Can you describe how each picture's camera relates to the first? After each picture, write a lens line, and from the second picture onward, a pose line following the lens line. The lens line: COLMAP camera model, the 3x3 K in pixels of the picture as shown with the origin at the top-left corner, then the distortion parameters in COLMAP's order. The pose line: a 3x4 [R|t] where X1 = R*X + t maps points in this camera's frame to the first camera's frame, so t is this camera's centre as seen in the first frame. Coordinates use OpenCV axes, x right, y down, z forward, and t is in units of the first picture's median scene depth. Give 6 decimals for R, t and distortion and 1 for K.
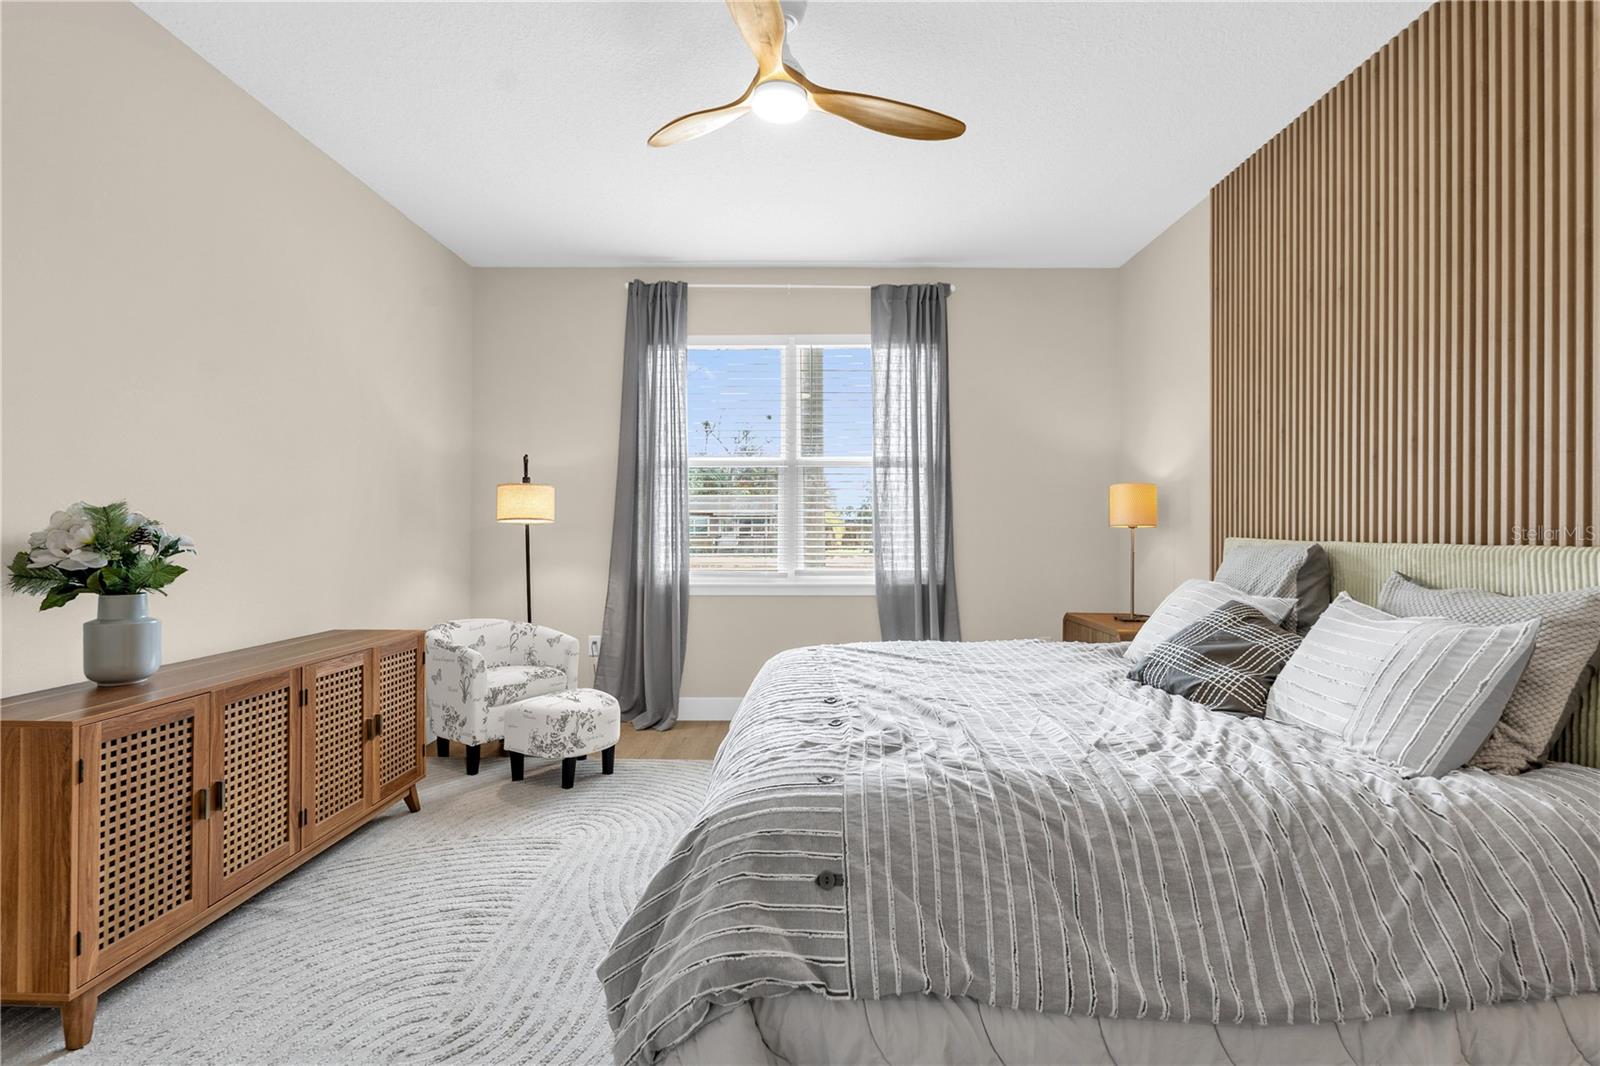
lens RADIAL K [[744.0, 0, 803.3], [0, 744.0, 534.2], [0, 0, 1]] dist [-0.001078, -0.000349]
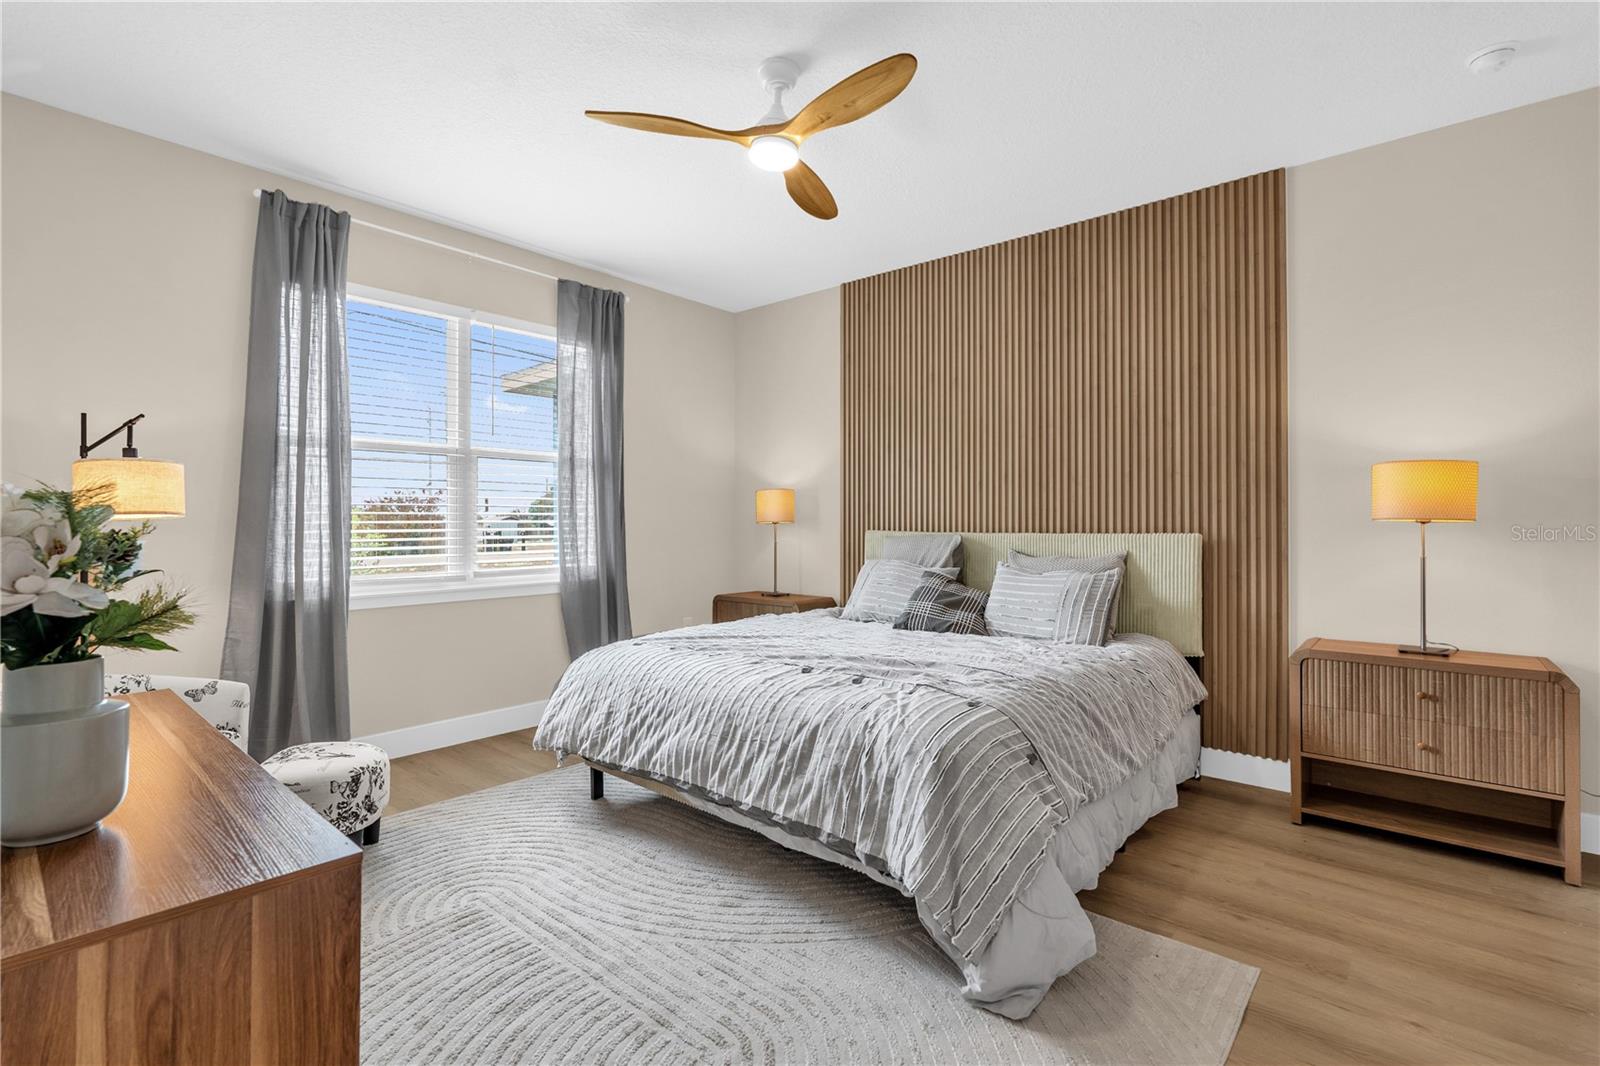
lens RADIAL K [[744.0, 0, 806.7], [0, 744.0, 524.1], [0, 0, 1]] dist [-0.001078, -0.000349]
pose [[0.635728, -0.003094, 0.771907, -0.459710], [0.006960, 0.999974, -0.001724, -0.004932], [-0.771882, 0.006468, 0.635733, 0.124112]]
